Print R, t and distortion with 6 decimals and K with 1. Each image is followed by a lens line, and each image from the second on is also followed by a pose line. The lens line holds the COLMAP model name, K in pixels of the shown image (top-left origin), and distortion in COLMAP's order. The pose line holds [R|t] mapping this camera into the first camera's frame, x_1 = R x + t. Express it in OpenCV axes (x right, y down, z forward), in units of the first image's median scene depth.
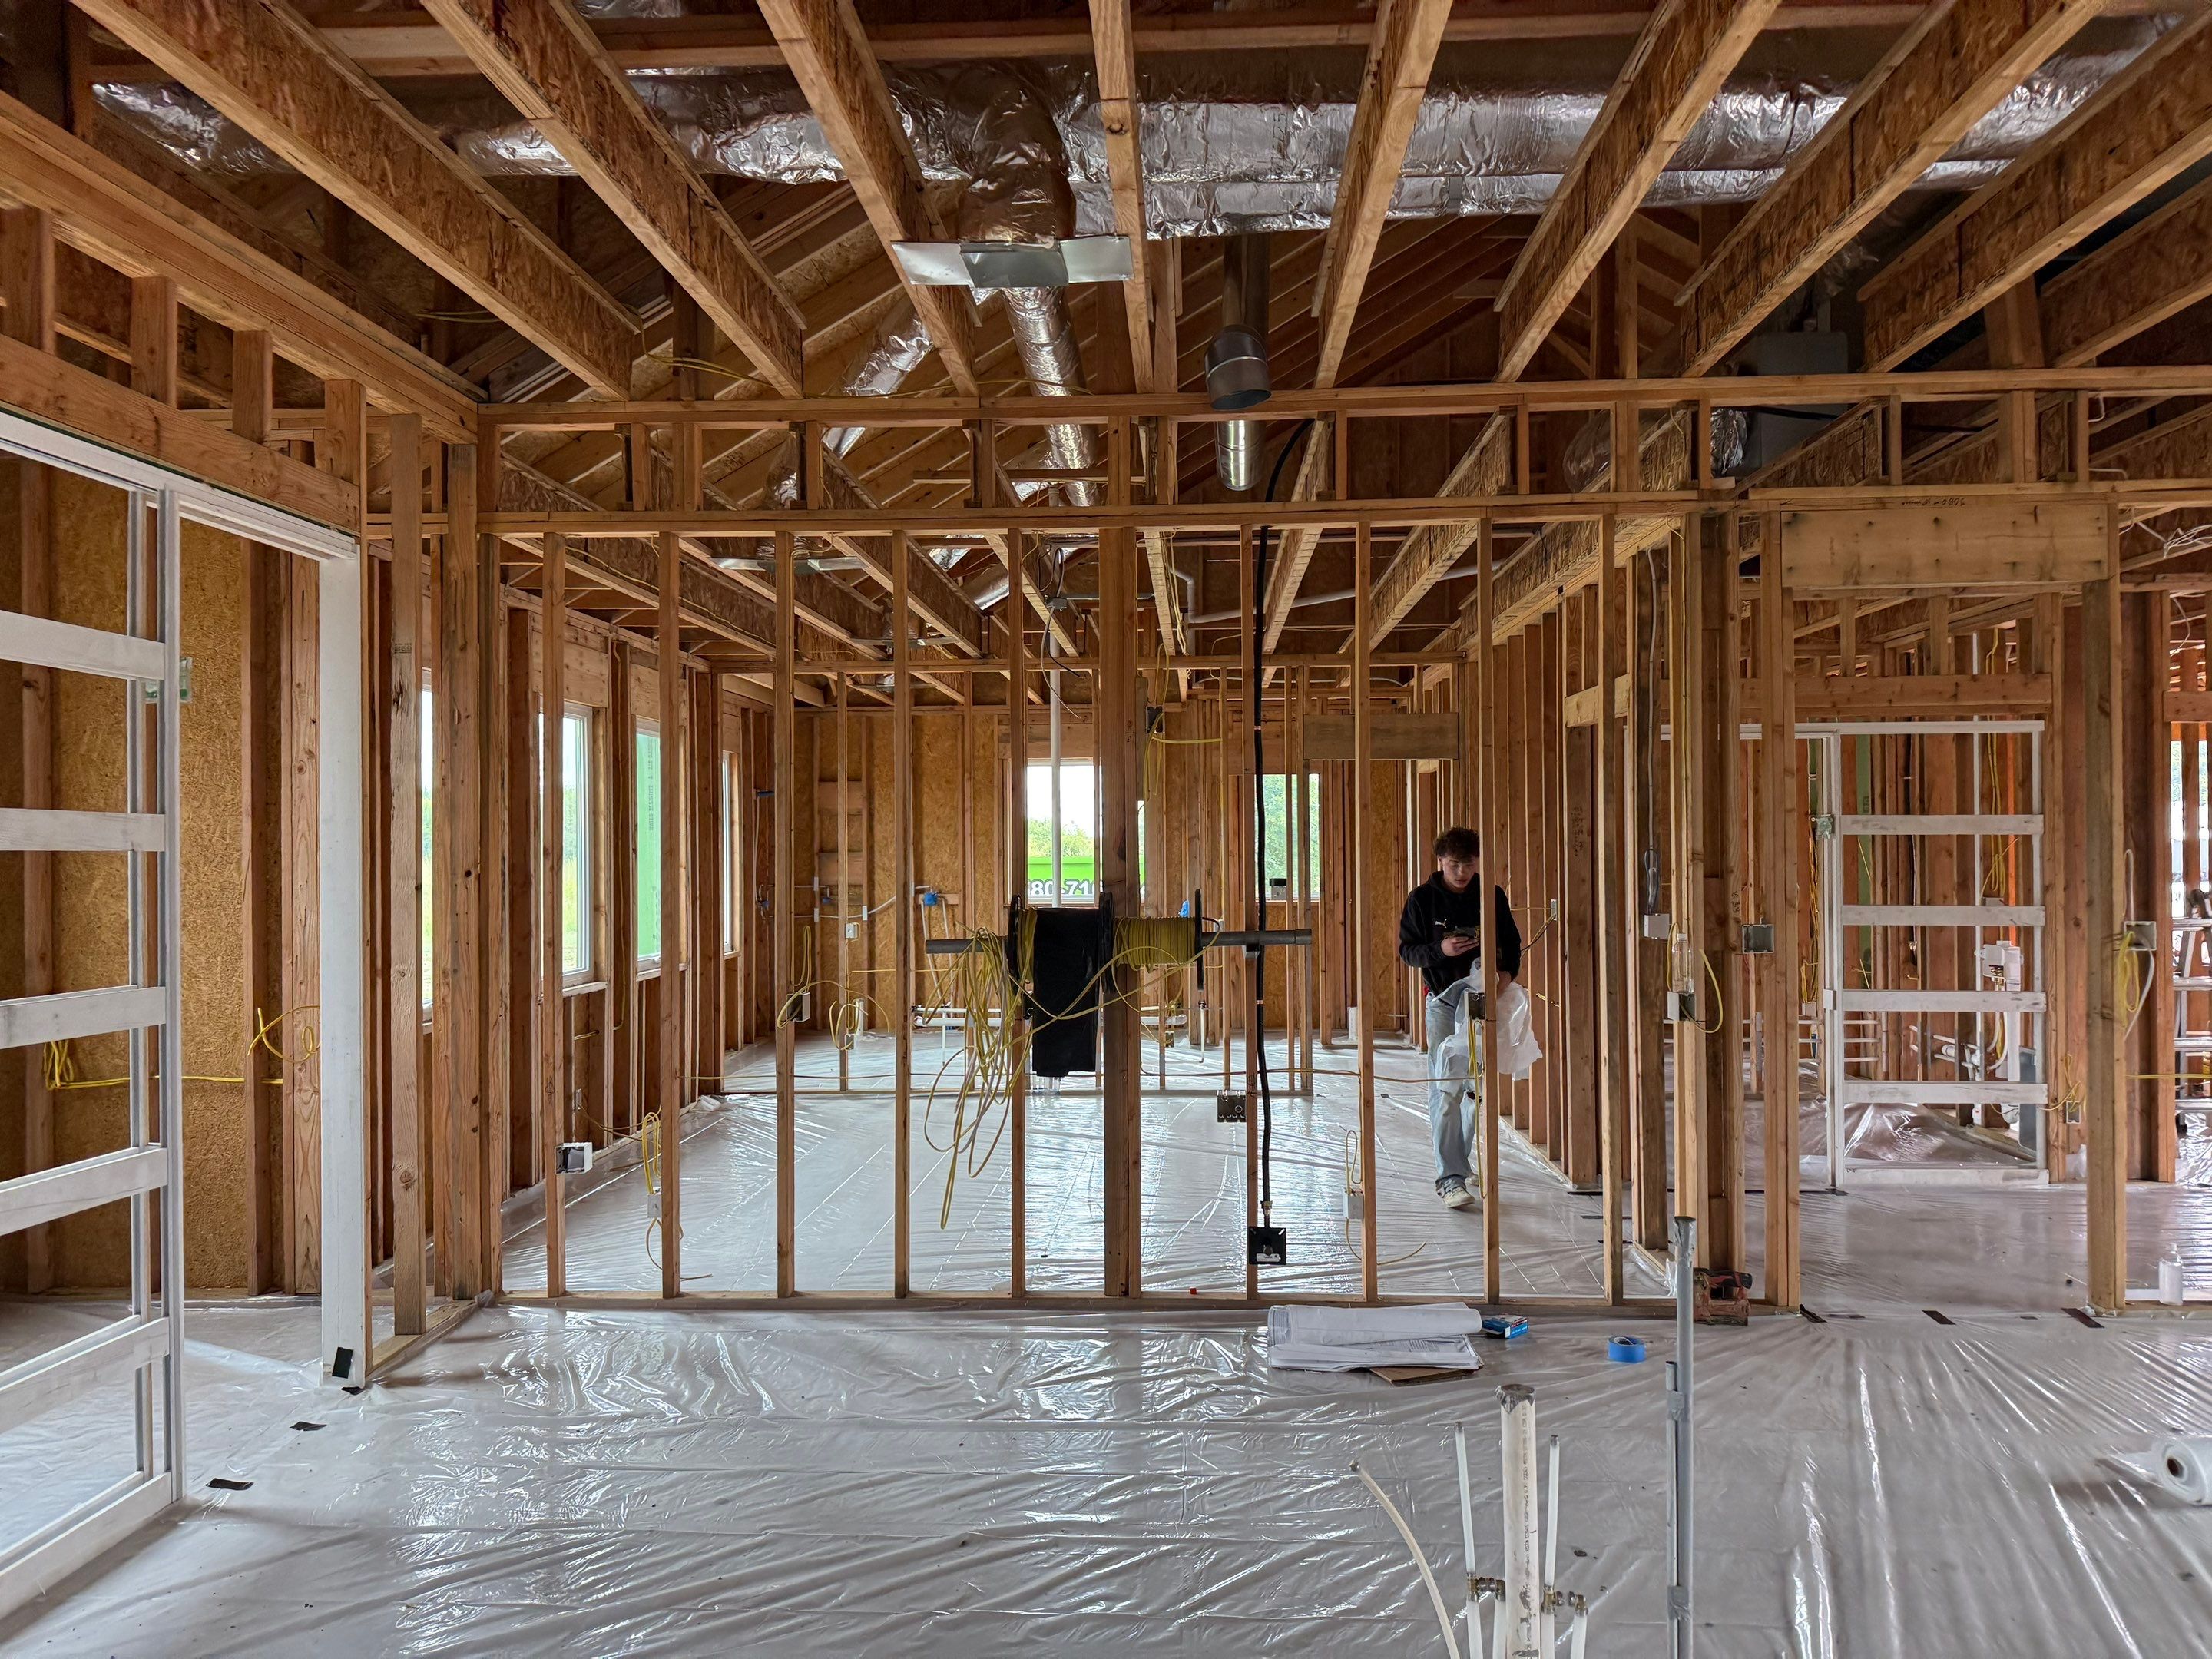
lens RADIAL K [[1516.4, 0, 1106.0], [0, 1516.4, 829.5], [0, 0, 1]] dist [0.030071, -0.048981]
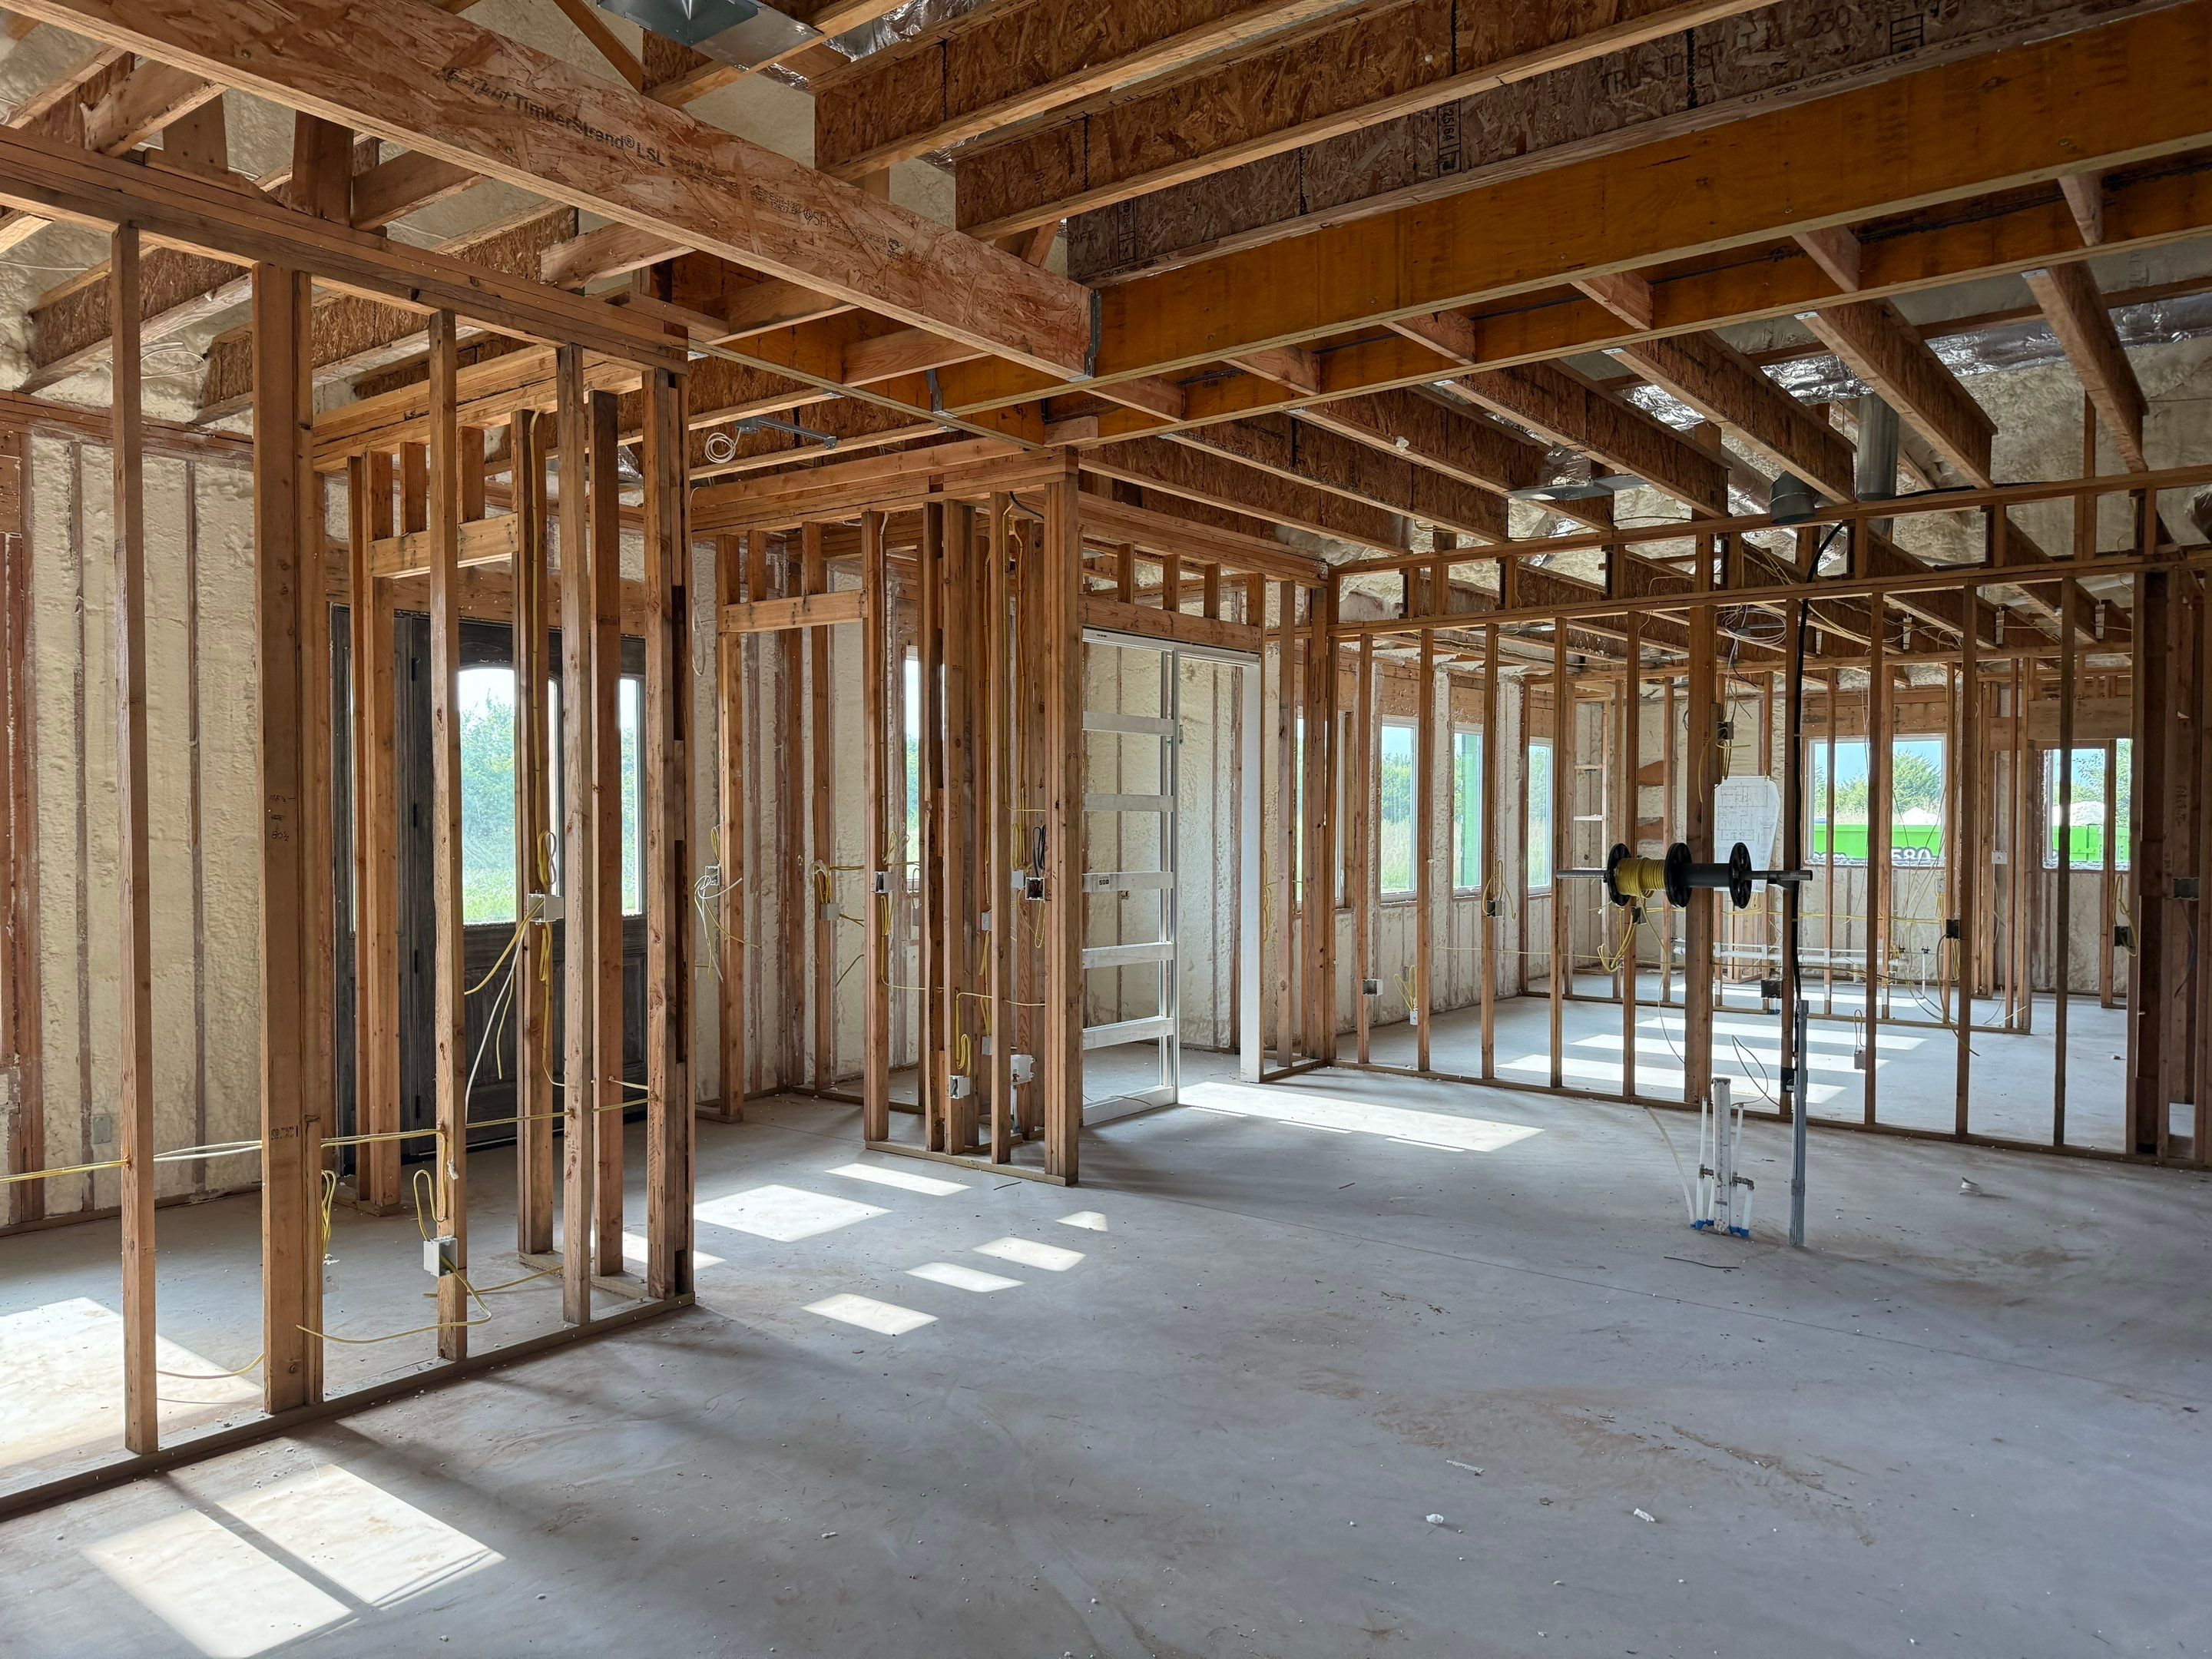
lens RADIAL K [[1516.4, 0, 1106.0], [0, 1516.4, 829.5], [0, 0, 1]] dist [0.030071, -0.048981]
pose [[0.821852, 0.015881, -0.569479, 0.405973], [0.001531, 0.999546, 0.030084, -0.022260], [0.569698, -0.025597, 0.821455, -0.637427]]
